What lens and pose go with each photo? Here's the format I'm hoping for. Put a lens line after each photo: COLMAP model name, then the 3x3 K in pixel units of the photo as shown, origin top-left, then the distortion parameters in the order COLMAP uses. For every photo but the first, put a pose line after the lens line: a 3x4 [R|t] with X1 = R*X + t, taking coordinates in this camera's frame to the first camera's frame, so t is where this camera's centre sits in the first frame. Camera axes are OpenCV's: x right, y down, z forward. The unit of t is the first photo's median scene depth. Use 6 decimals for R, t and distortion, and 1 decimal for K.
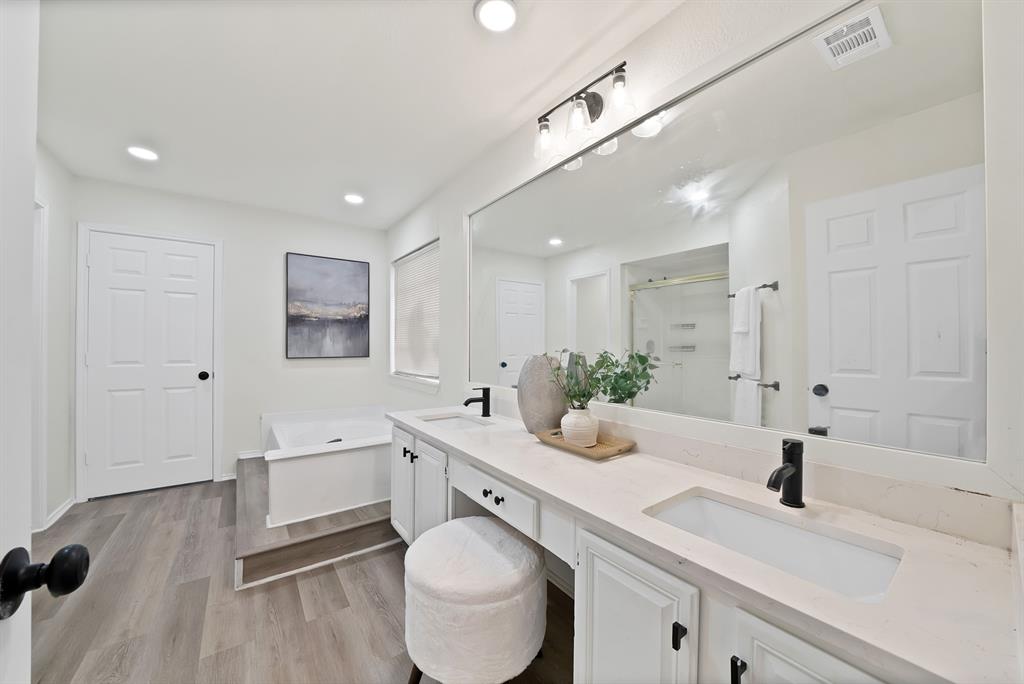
lens RADIAL K [[370.0, 0, 513.9], [0, 370.0, 345.7], [0, 0, 1]] dist [-0.026018, -0.000126]
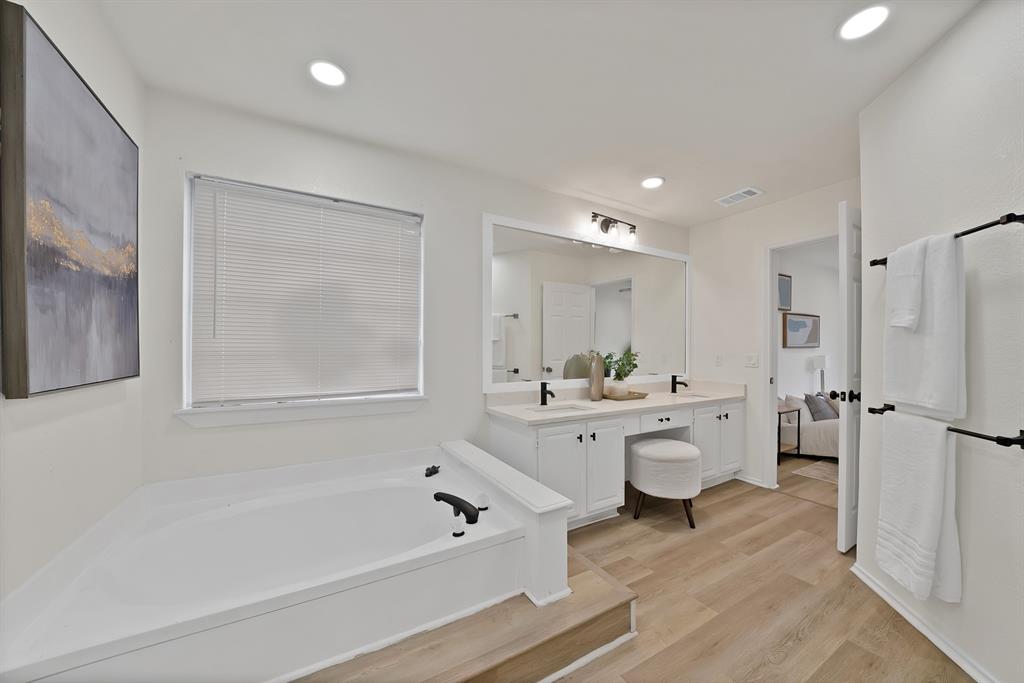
lens RADIAL K [[370.0, 0, 515.0], [0, 370.0, 346.1], [0, 0, 1]] dist [-0.026018, -0.000126]
pose [[0.106809, 0.006777, 0.994256, -0.812561], [0.001422, 0.999975, -0.006968, 0.000414], [-0.994279, 0.002158, 0.106797, 0.581467]]
